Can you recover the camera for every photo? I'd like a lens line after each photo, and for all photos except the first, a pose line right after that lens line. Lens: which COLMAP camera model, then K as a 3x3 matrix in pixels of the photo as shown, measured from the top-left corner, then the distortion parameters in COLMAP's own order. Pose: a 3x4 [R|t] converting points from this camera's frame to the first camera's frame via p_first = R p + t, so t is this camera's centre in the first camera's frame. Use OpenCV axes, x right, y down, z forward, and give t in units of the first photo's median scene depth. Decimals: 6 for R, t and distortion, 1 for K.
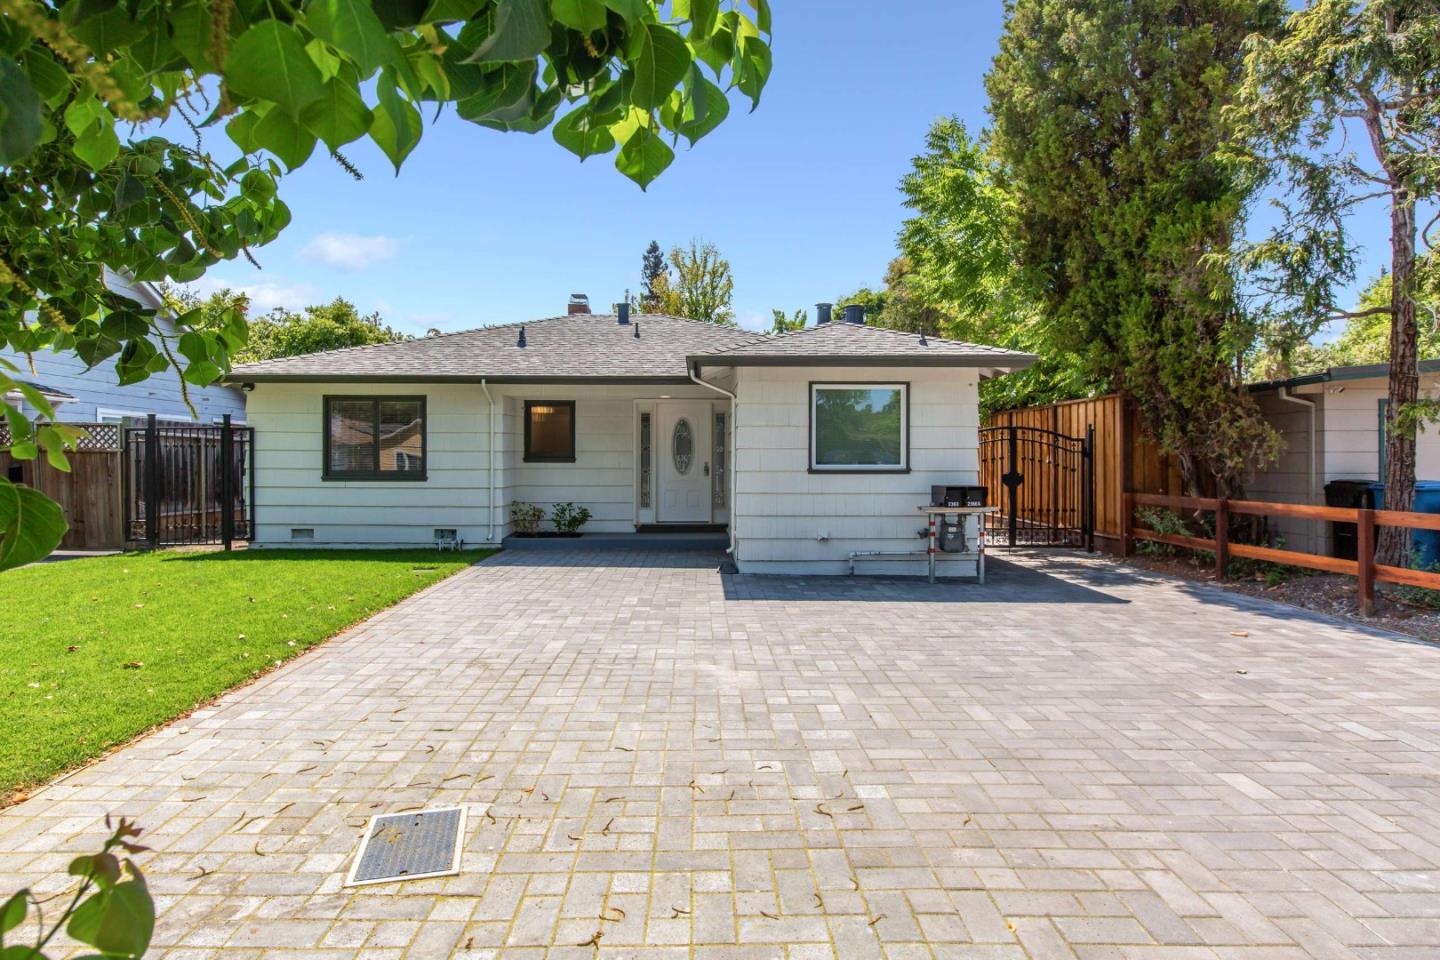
lens RADIAL K [[644.4, 0, 719.2], [0, 644.4, 475.0], [0, 0, 1]] dist [-0.014884, 0.000020]
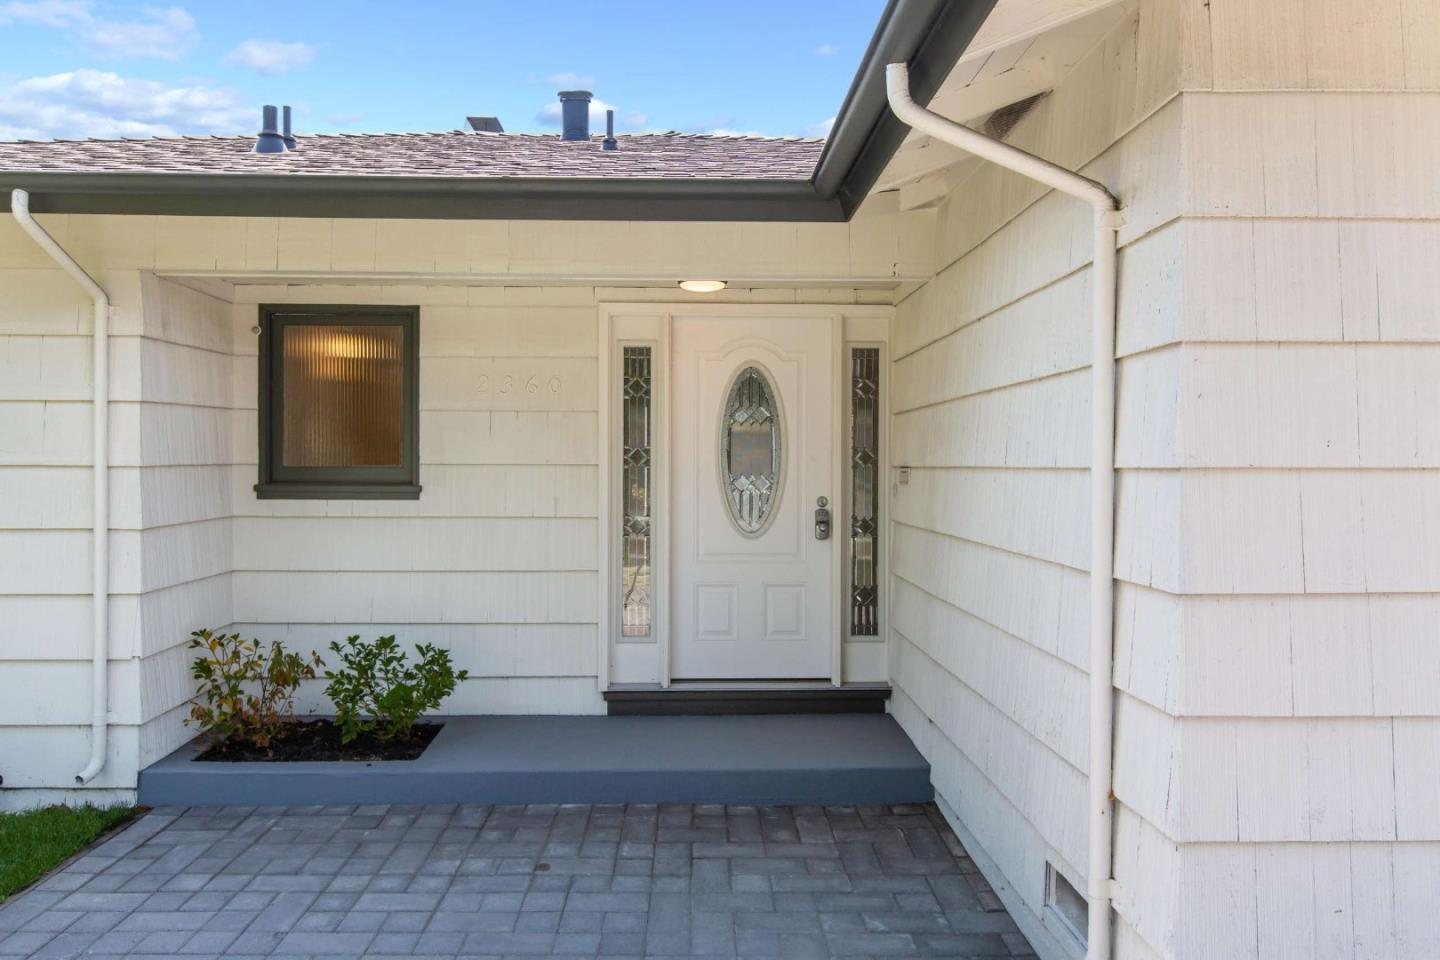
lens RADIAL K [[644.4, 0, 716.5], [0, 644.4, 477.0], [0, 0, 1]] dist [-0.014884, 0.000020]
pose [[0.999328, 0.001797, 0.036598, -0.086956], [-0.001829, 0.999998, 0.000853, -0.031451], [-0.036597, -0.000920, 0.999330, 0.676165]]
